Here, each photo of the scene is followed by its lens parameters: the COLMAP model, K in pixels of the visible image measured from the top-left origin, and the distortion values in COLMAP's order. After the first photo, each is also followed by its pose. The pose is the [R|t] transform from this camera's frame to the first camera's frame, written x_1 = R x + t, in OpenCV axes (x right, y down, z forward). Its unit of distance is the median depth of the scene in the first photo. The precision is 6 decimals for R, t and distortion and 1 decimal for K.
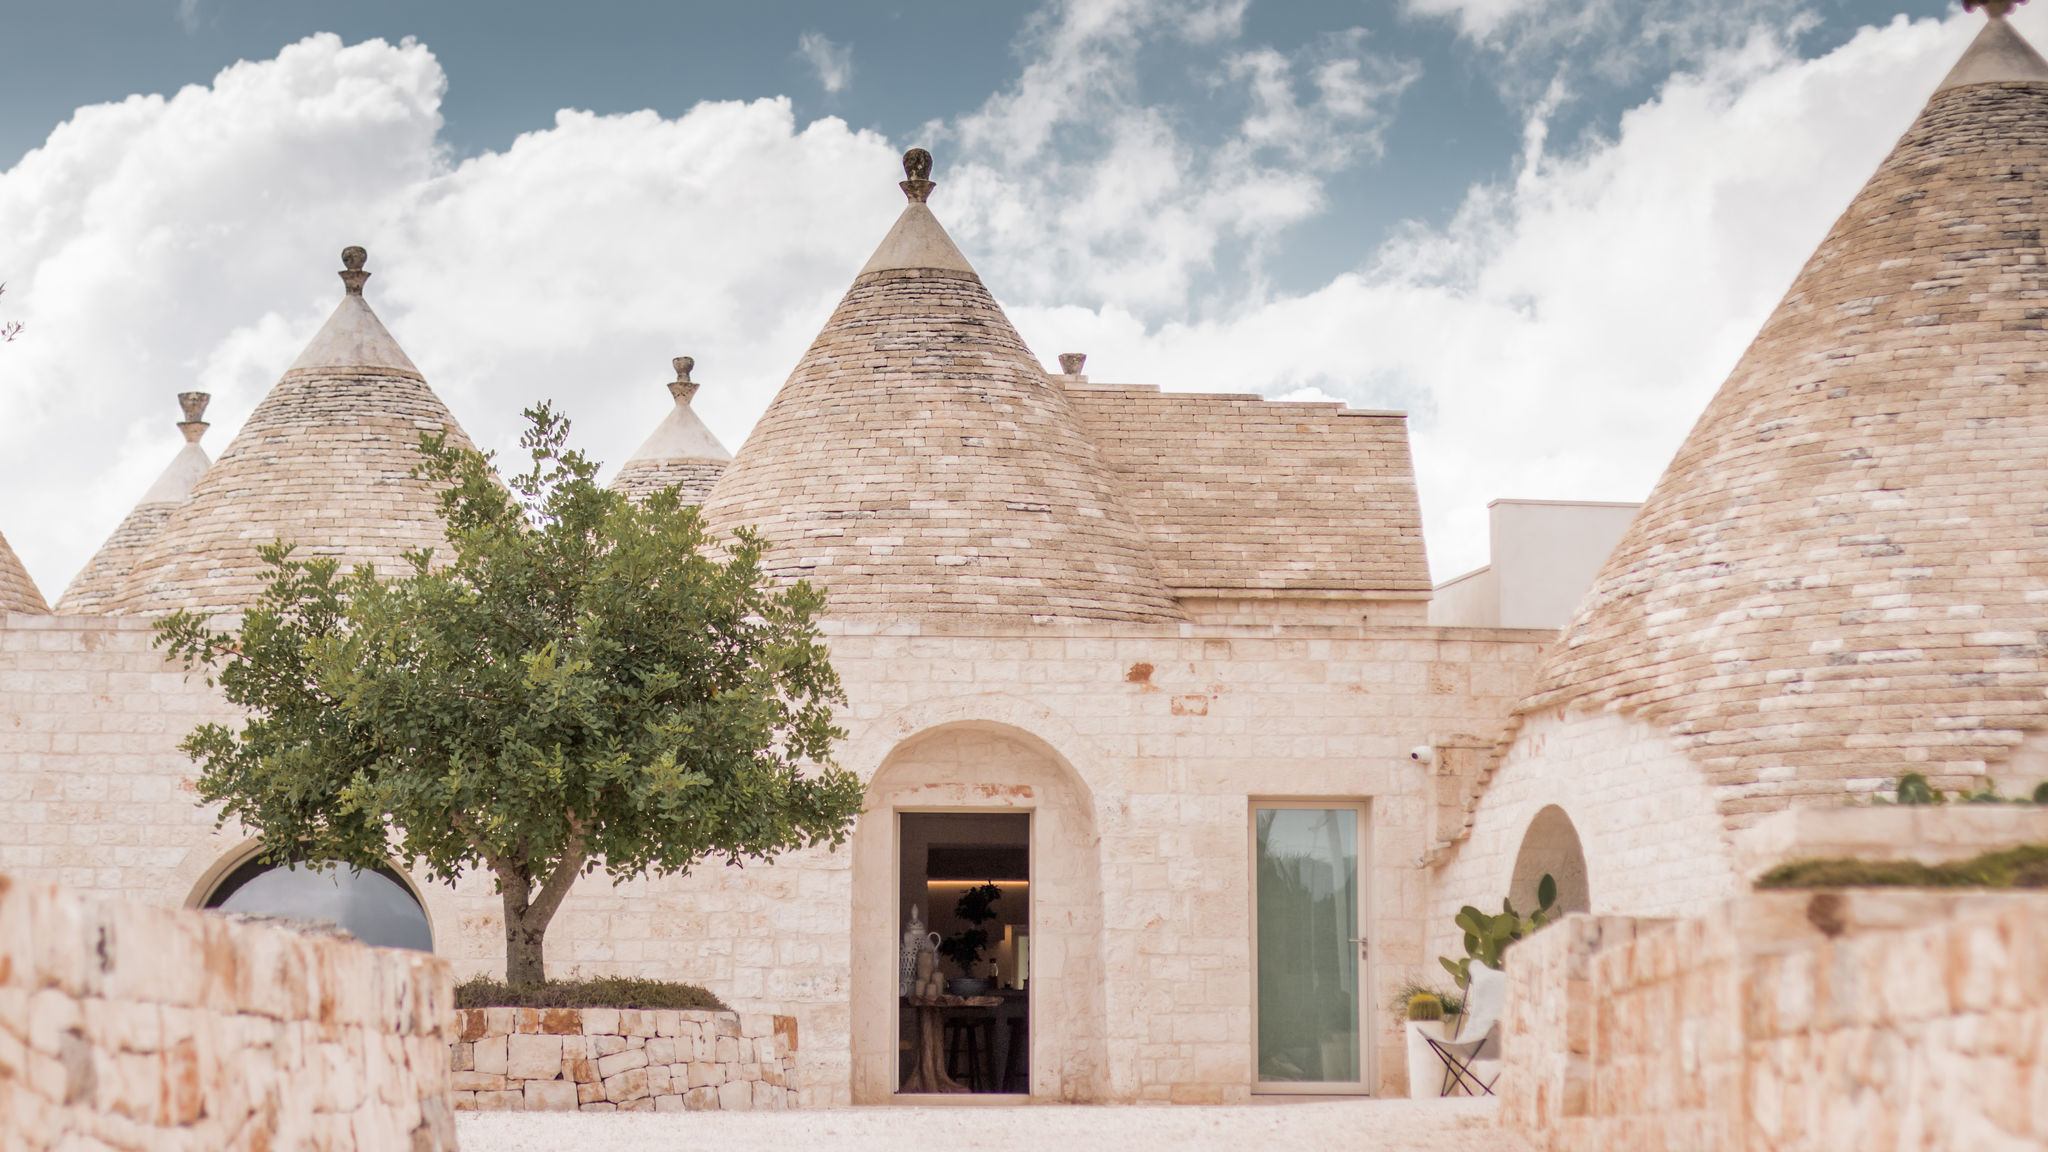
lens RADIAL K [[4749.4, 0, 1024.0], [0, 4749.4, 576.0], [0, 0, 1]] dist [0.069778, 0.371861]
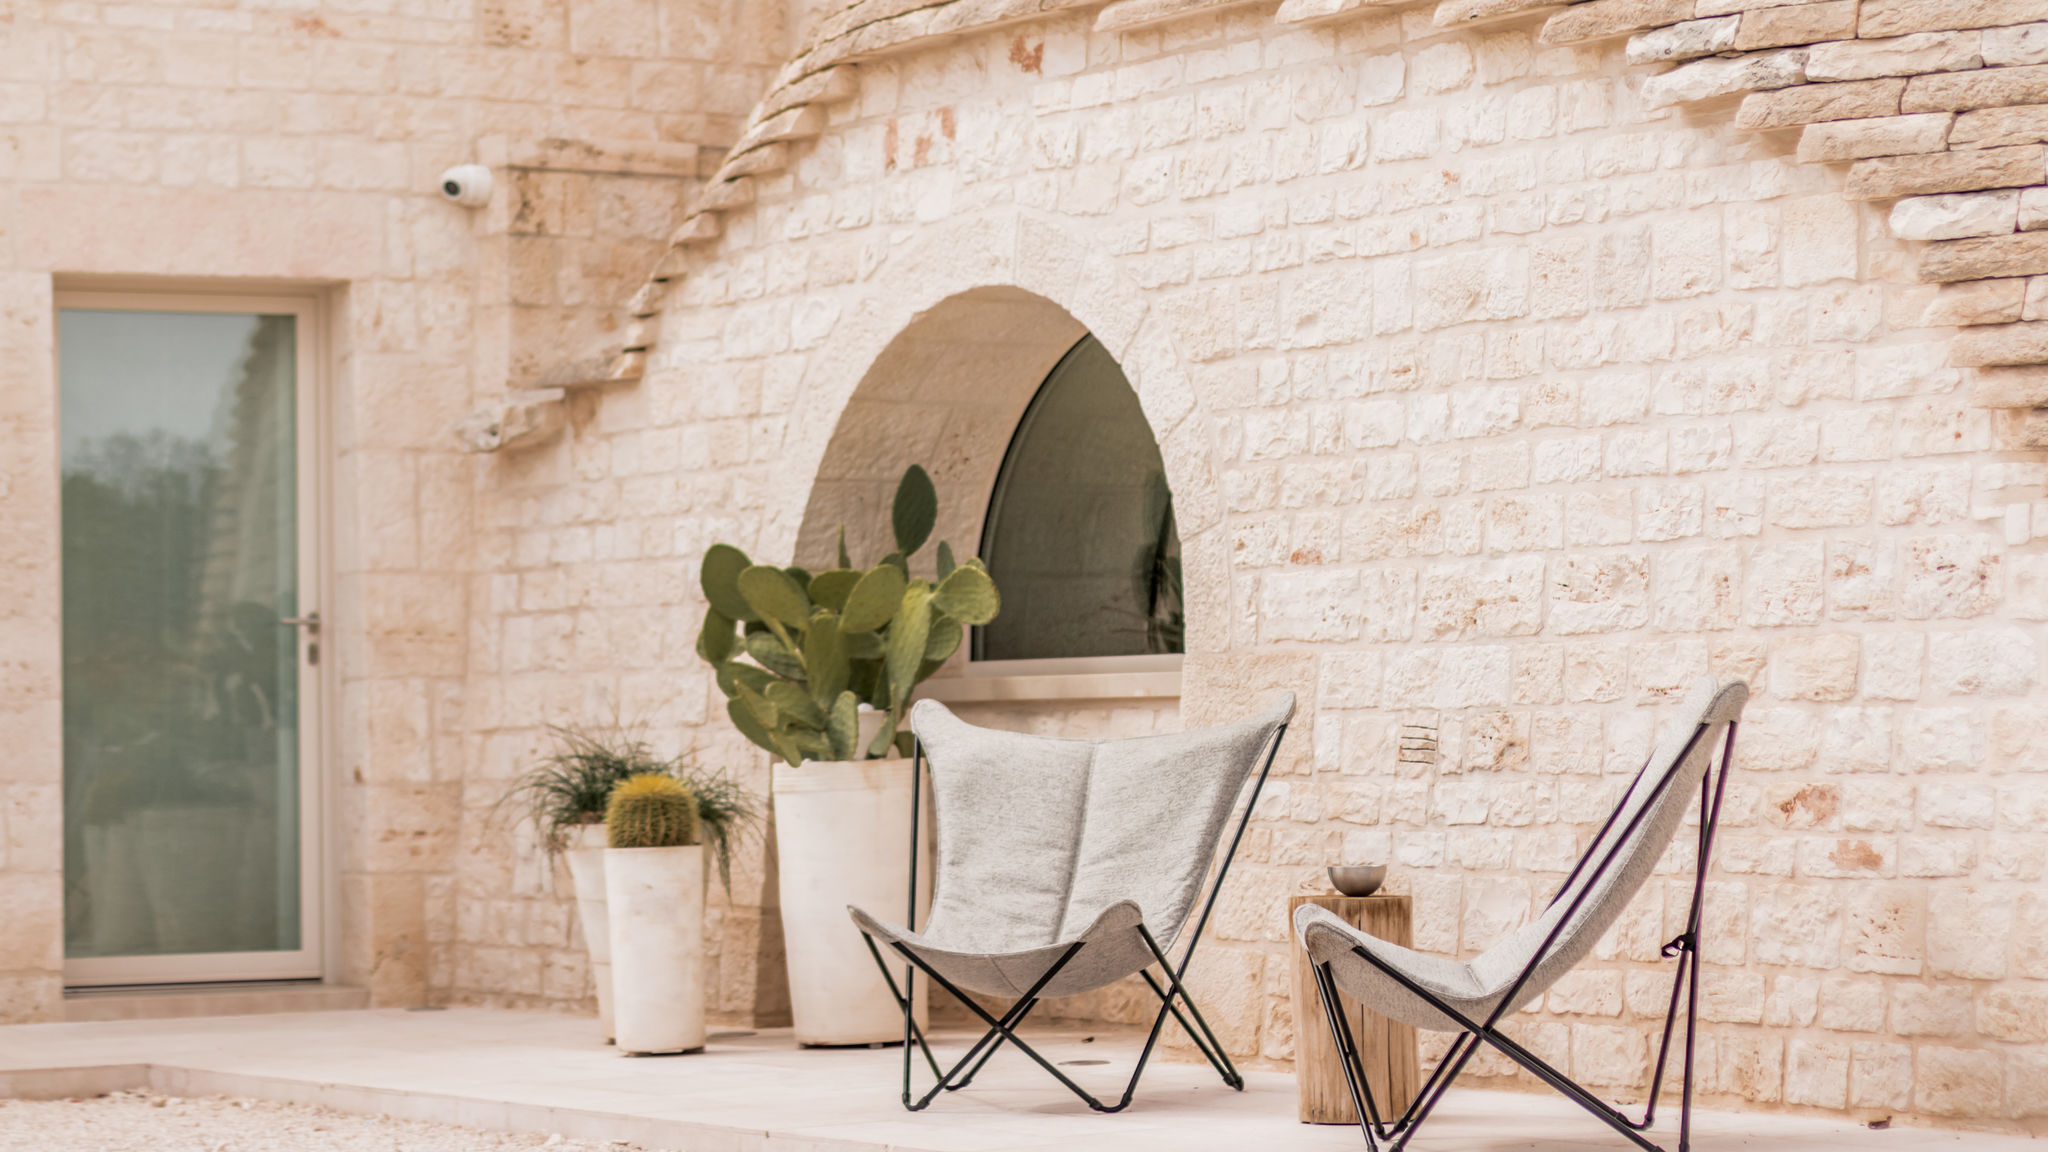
lens RADIAL K [[4749.4, 0, 1024.0], [0, 4749.4, 576.0], [0, 0, 1]] dist [0.069778, 0.371861]
pose [[0.927808, -0.004410, 0.373031, -0.028979], [-0.026818, 0.996555, 0.078482, 0.037495], [-0.372092, -0.082820, 0.924494, 0.583131]]
